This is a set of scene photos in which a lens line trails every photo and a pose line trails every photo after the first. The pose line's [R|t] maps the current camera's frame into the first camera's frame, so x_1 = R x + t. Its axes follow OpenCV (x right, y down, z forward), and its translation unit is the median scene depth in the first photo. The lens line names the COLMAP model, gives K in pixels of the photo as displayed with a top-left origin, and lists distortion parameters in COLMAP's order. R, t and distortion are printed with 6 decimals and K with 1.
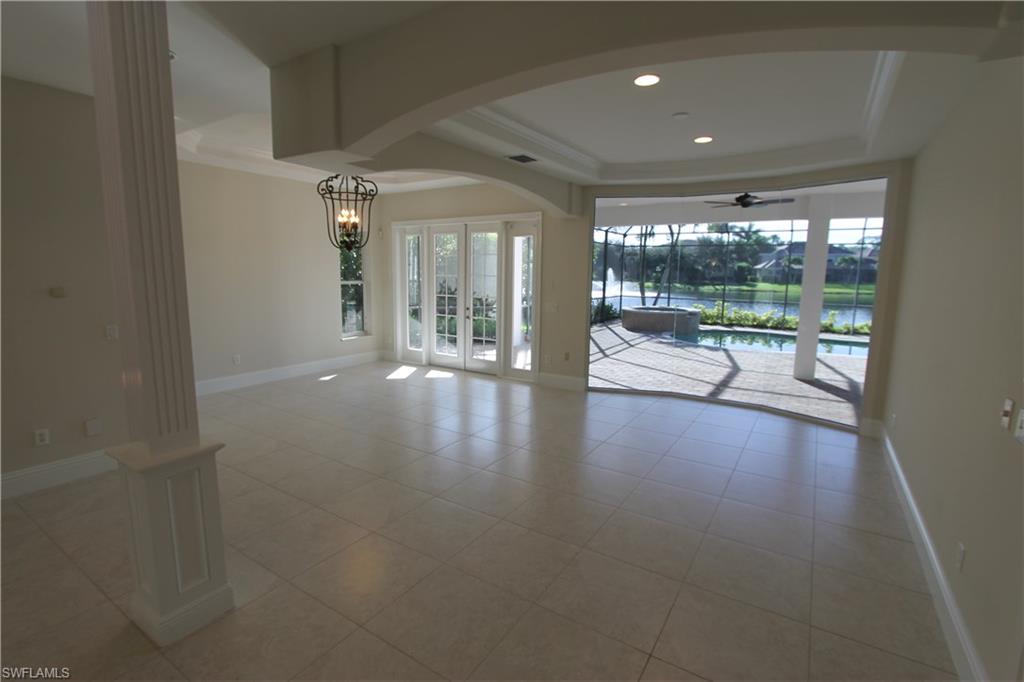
lens RADIAL K [[493.3, 0, 496.2], [0, 493.3, 338.6], [0, 0, 1]] dist [-0.020873, 0.000128]
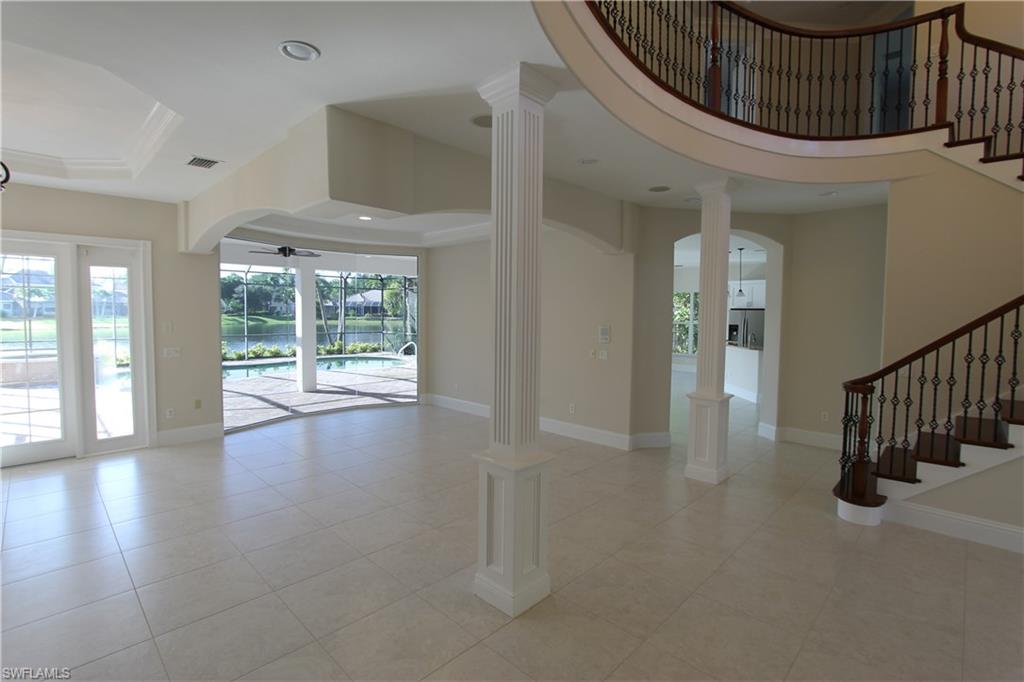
lens RADIAL K [[480.4, 0, 512.0], [0, 480.4, 341.0], [0, 0, 1]] dist [-0.020435, 0.000853]
pose [[0.208386, -0.067815, 0.975693, -0.480646], [0.126951, 0.991029, 0.041767, -0.035017], [-0.969772, 0.115162, 0.215126, 0.198597]]
